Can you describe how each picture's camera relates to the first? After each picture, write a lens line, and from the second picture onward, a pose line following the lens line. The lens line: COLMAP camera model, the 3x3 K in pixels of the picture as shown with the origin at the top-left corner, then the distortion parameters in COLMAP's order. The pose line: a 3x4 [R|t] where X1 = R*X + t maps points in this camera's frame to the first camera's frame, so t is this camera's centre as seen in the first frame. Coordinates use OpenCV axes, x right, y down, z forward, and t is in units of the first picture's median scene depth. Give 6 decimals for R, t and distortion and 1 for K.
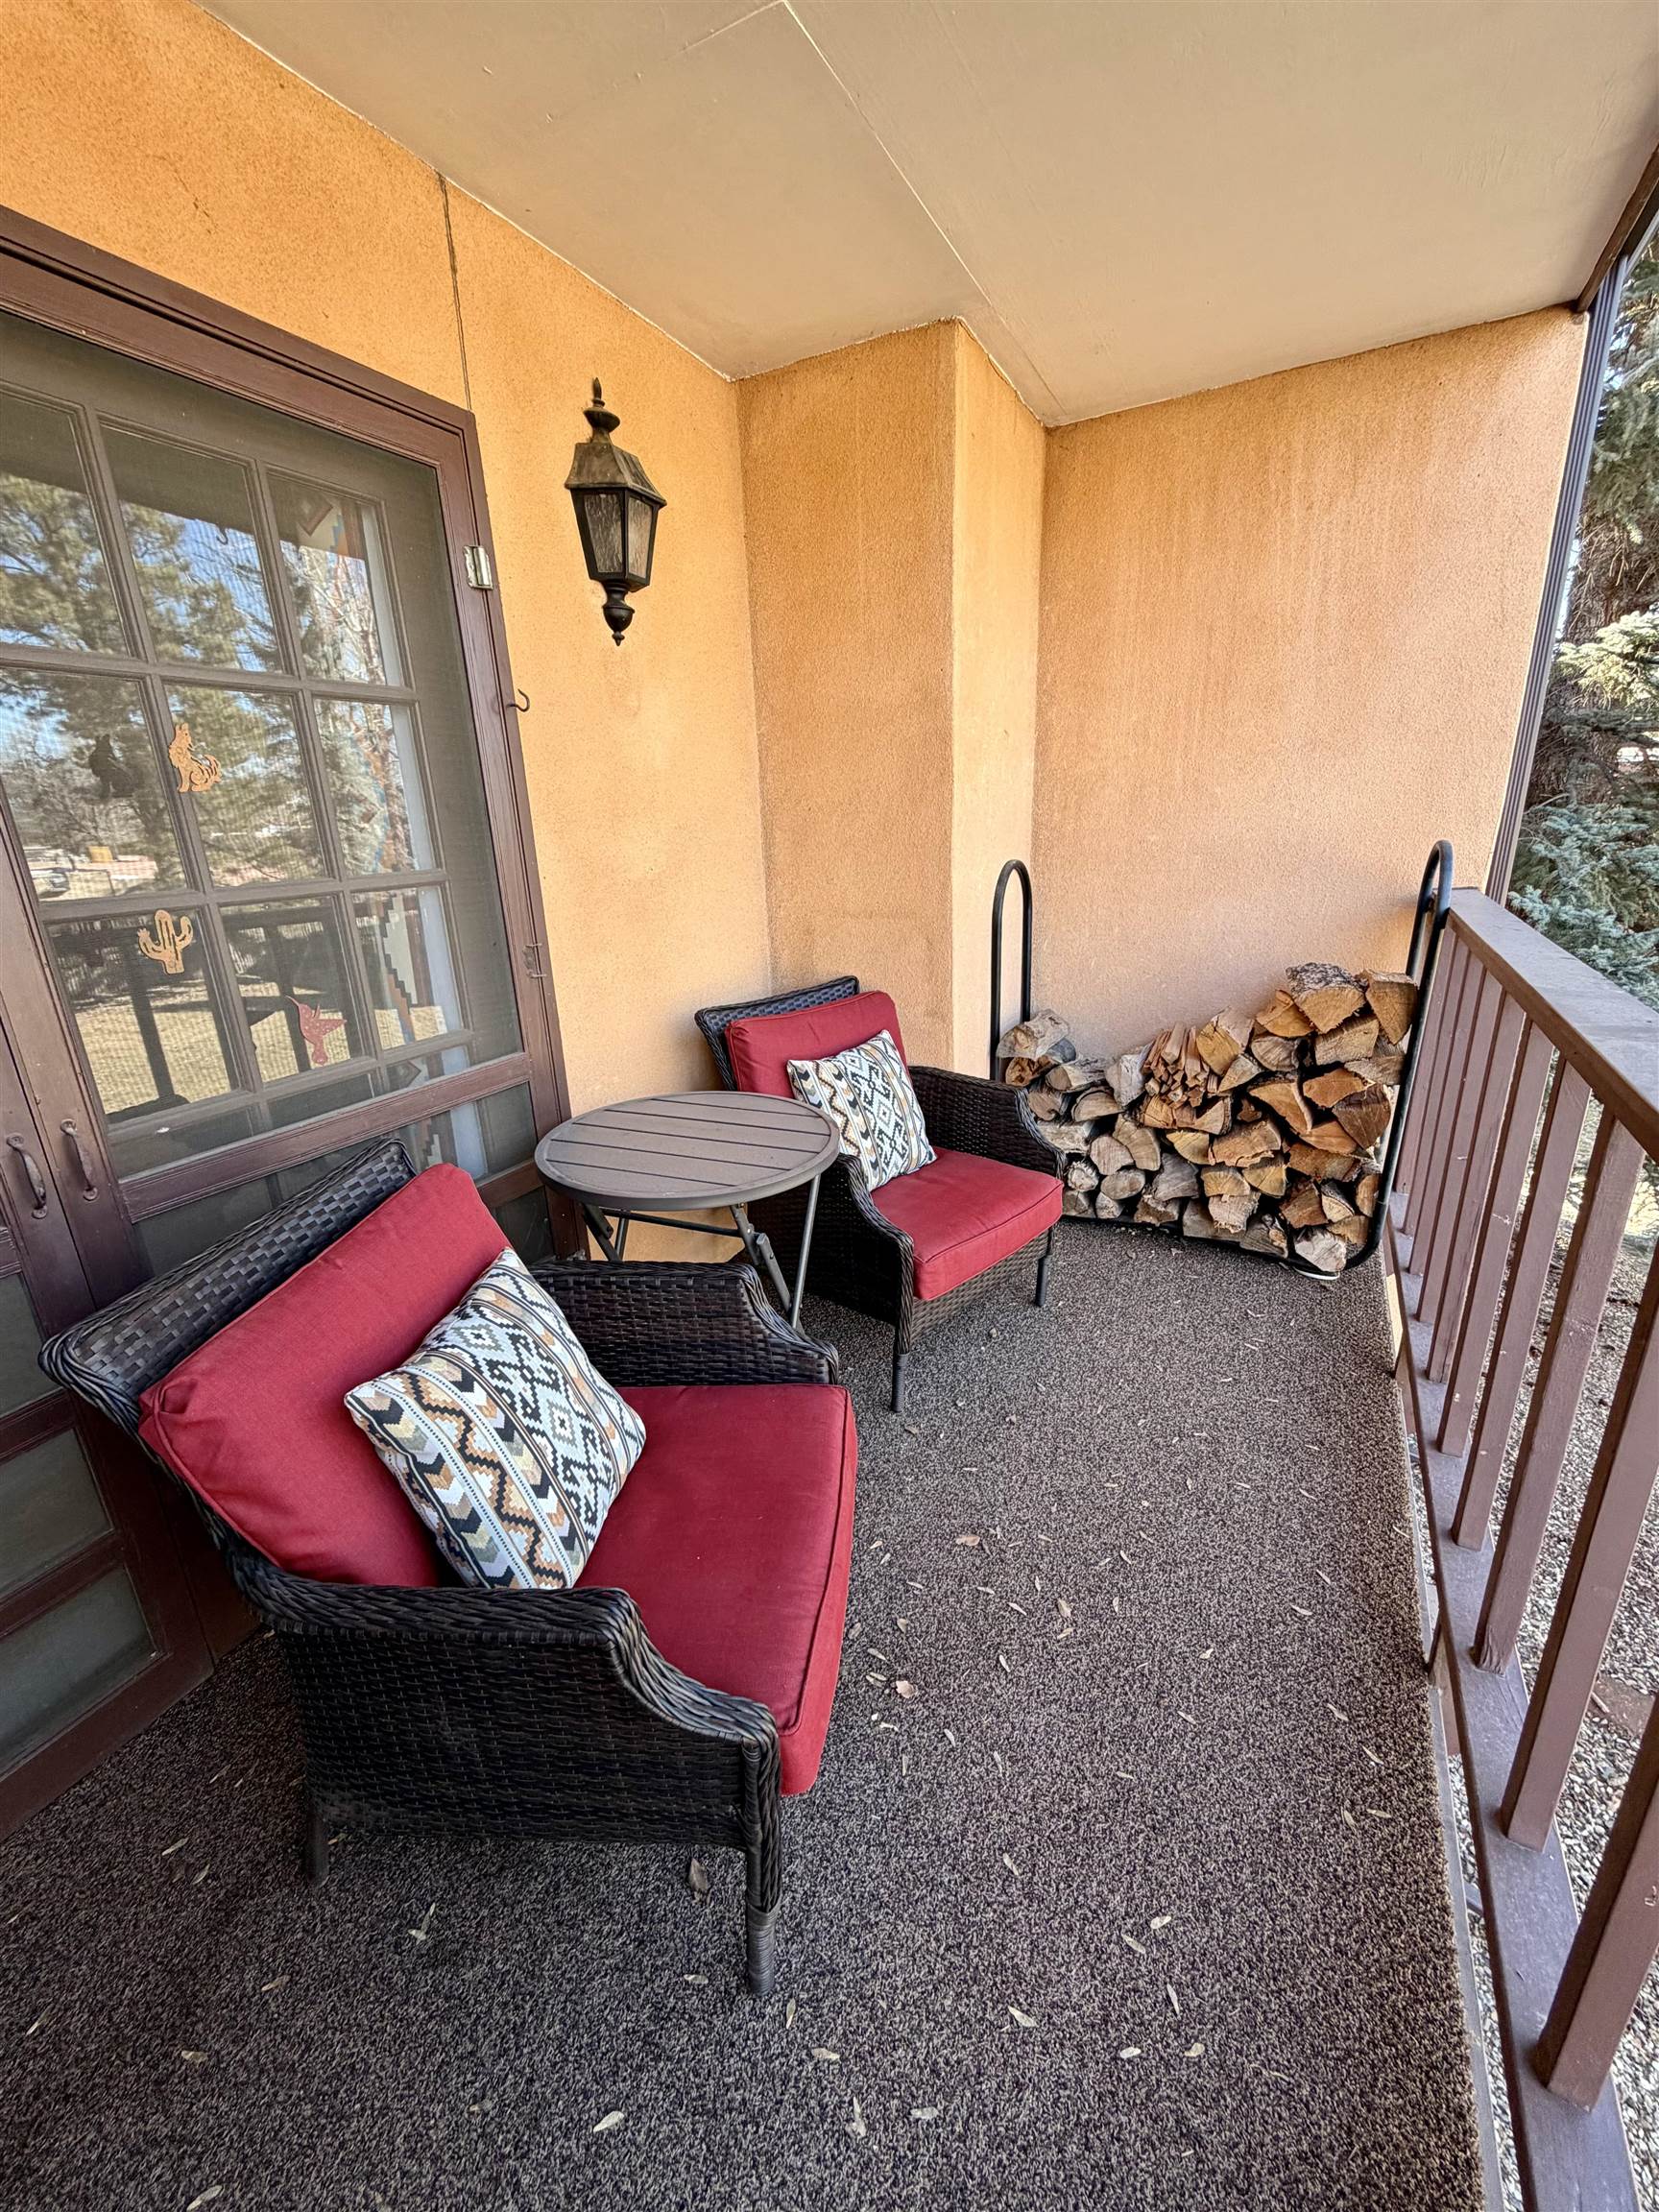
lens RADIAL K [[882.6, 0, 830.2], [0, 882.6, 1100.8], [0, 0, 1]] dist [0.000867, -0.000108]
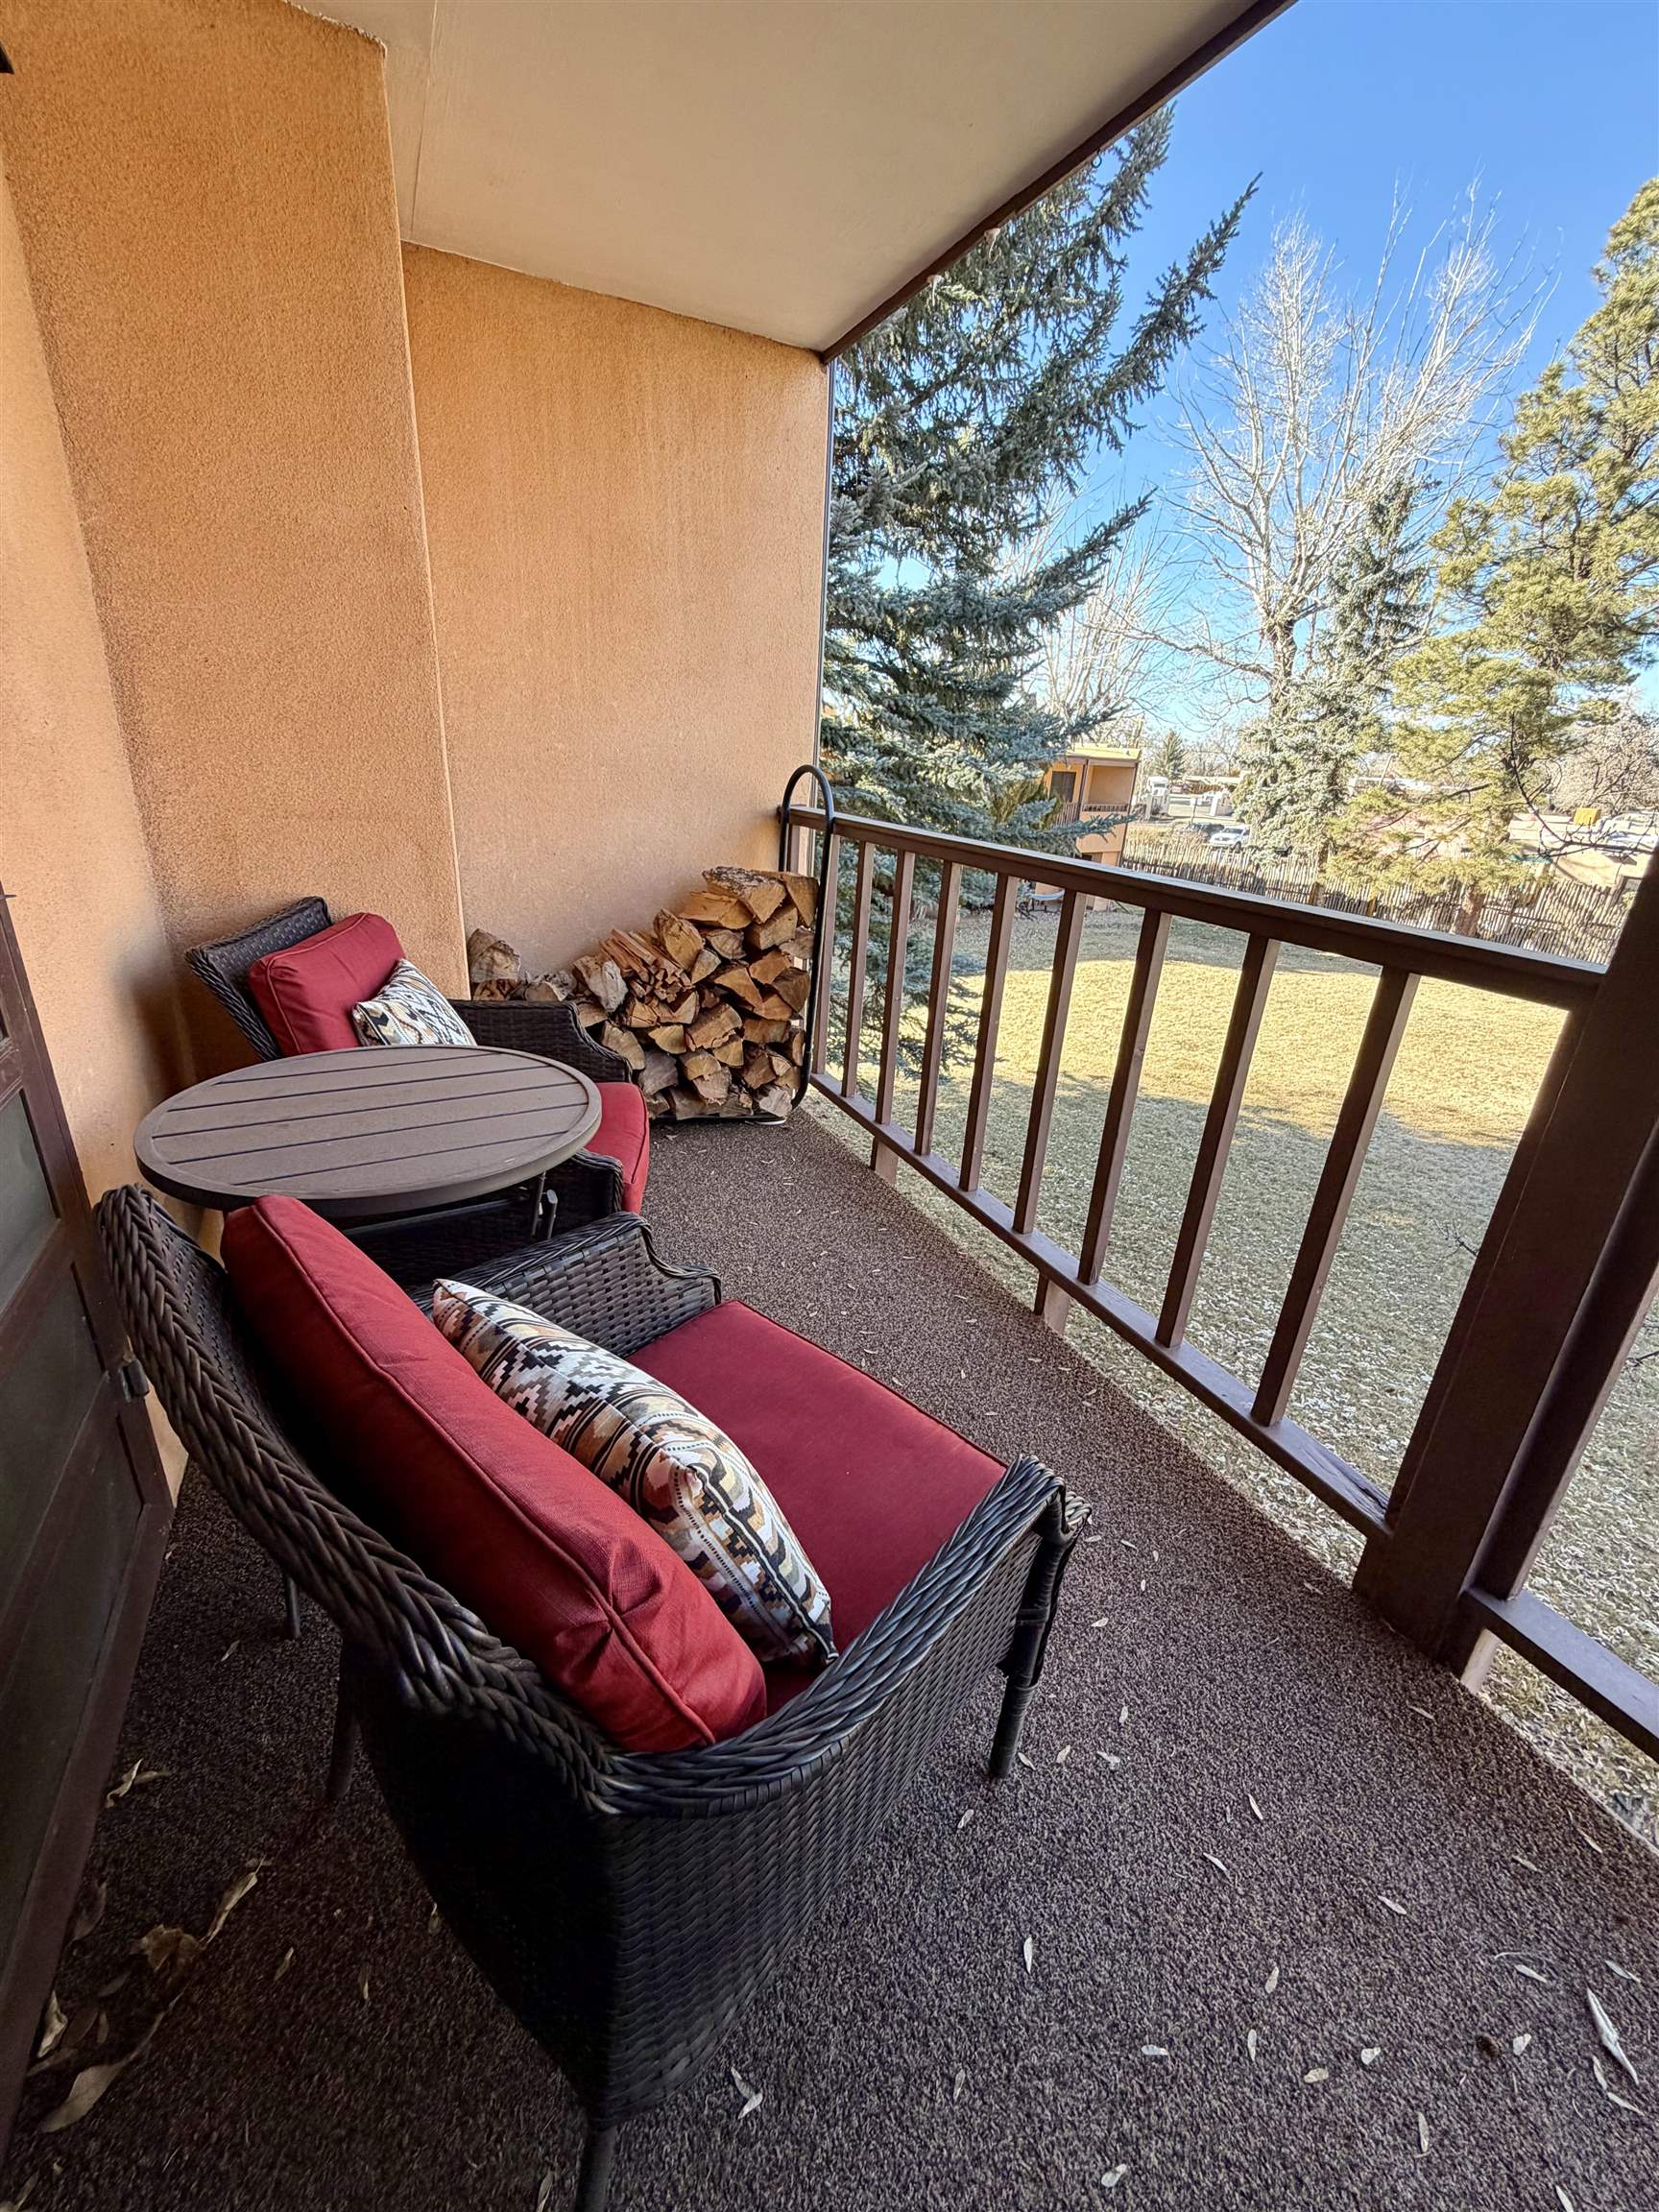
lens RADIAL K [[882.6, 0, 828.5], [0, 882.6, 1100.2], [0, 0, 1]] dist [0.000867, -0.000108]
pose [[0.584038, -0.227189, 0.779285, -0.364091], [0.173931, 0.972762, 0.153241, -0.009020], [-0.792873, 0.046043, 0.607645, 0.190576]]
